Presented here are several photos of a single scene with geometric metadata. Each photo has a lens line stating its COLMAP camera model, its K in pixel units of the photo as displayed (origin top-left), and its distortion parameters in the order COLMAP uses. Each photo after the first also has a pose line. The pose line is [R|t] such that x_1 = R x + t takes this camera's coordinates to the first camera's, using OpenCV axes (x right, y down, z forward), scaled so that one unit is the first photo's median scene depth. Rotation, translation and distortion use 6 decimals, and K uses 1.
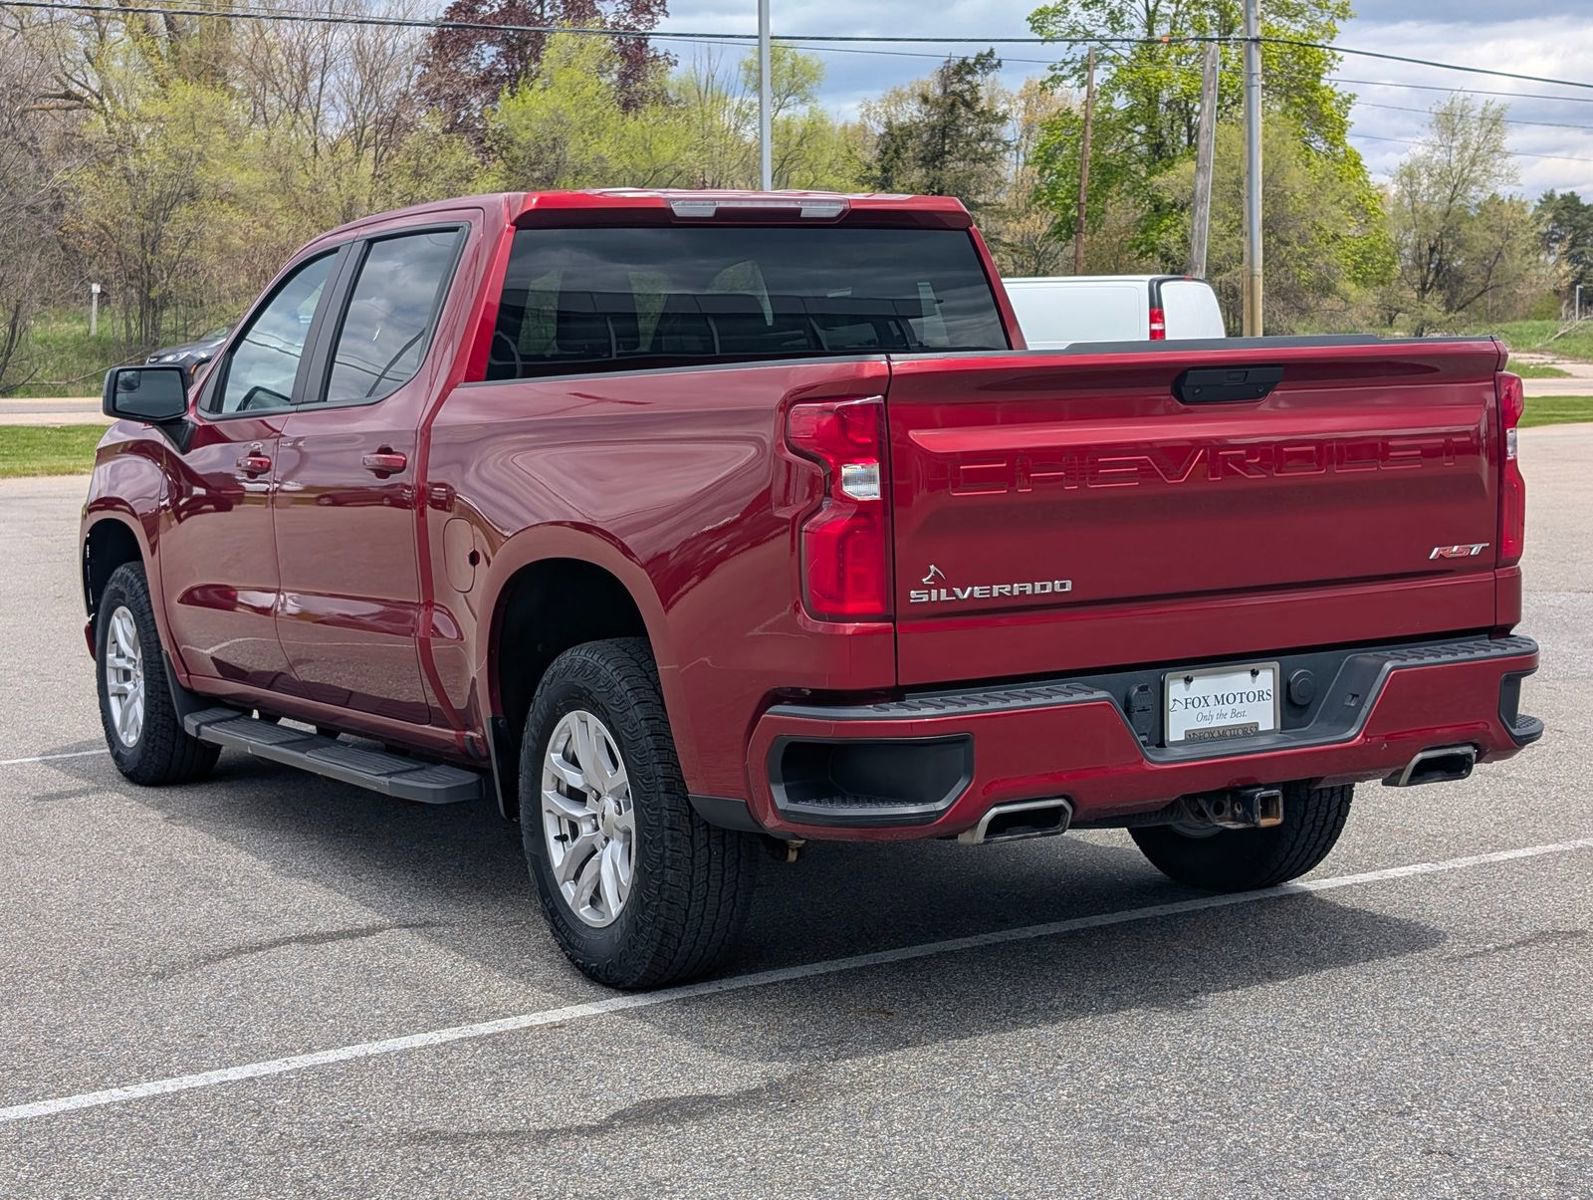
lens RADIAL K [[2553.4, 0, 796.8], [0, 2553.4, 615.1], [0, 0, 1]] dist [0.116219, 0.000000]
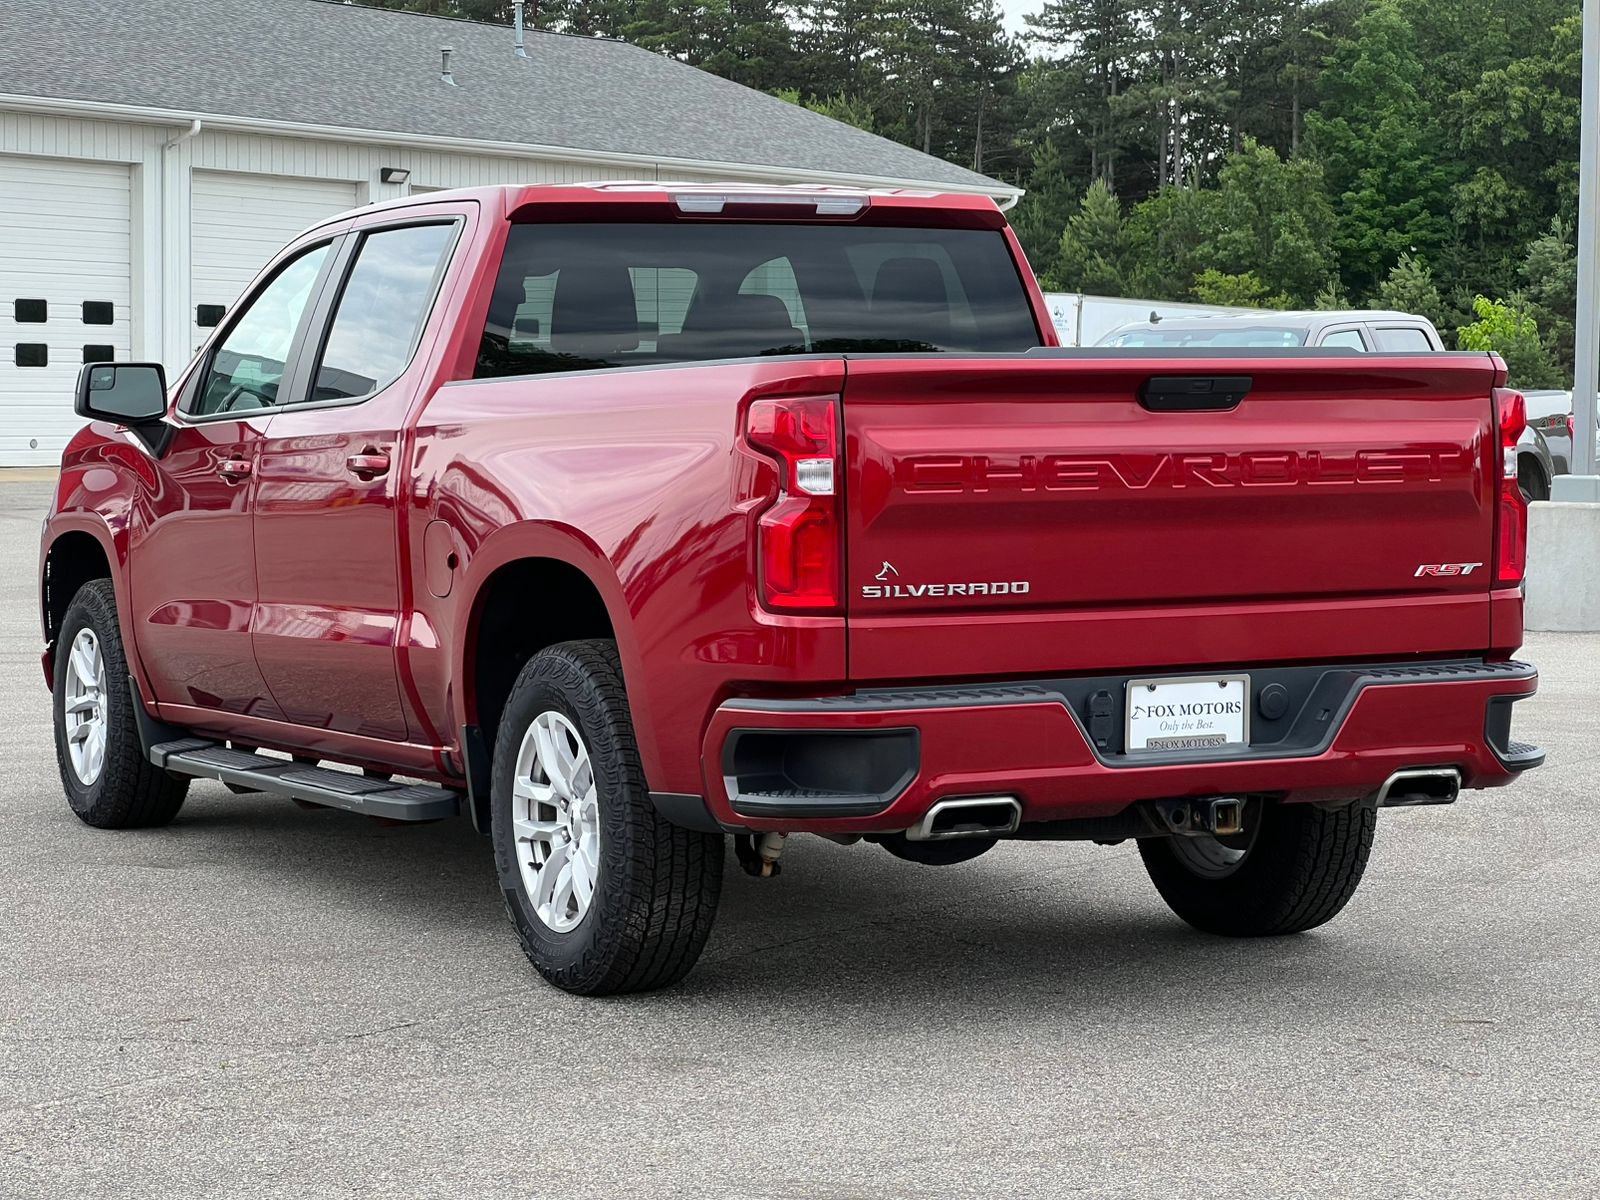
lens RADIAL K [[3490.2, 0, 809.7], [0, 3490.2, 589.3], [0, 0, 1]] dist [0.055906, 0.000000]
pose [[0.998570, 0.023275, -0.048131, 0.078674], [-0.025278, 0.998822, -0.041424, 0.043461], [0.047110, 0.042581, 0.997982, -0.337921]]
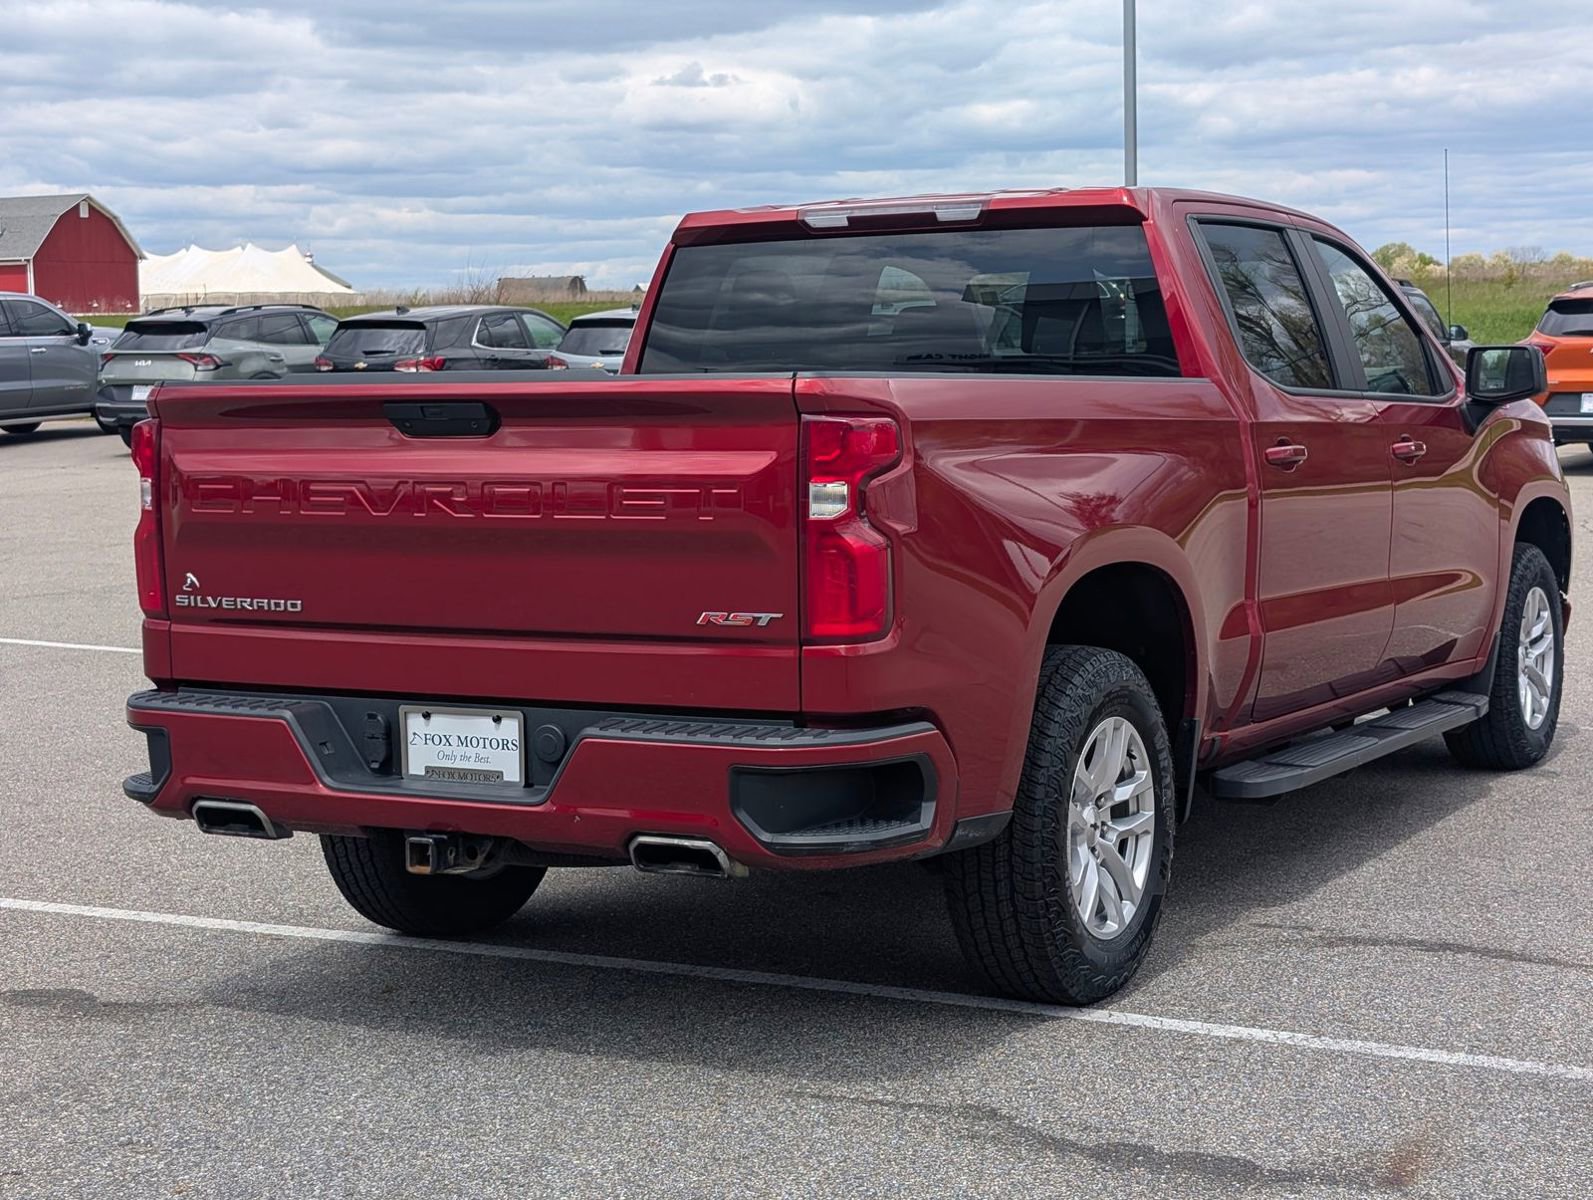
lens RADIAL K [[2553.4, 0, 837.6], [0, 2553.4, 596.4], [0, 0, 1]] dist [0.116219, 0.000000]
pose [[0.532114, 0.093977, -0.841441, 0.992816], [-0.078945, 0.994998, 0.061203, -0.087193], [0.842985, 0.033860, 0.536871, 0.559975]]
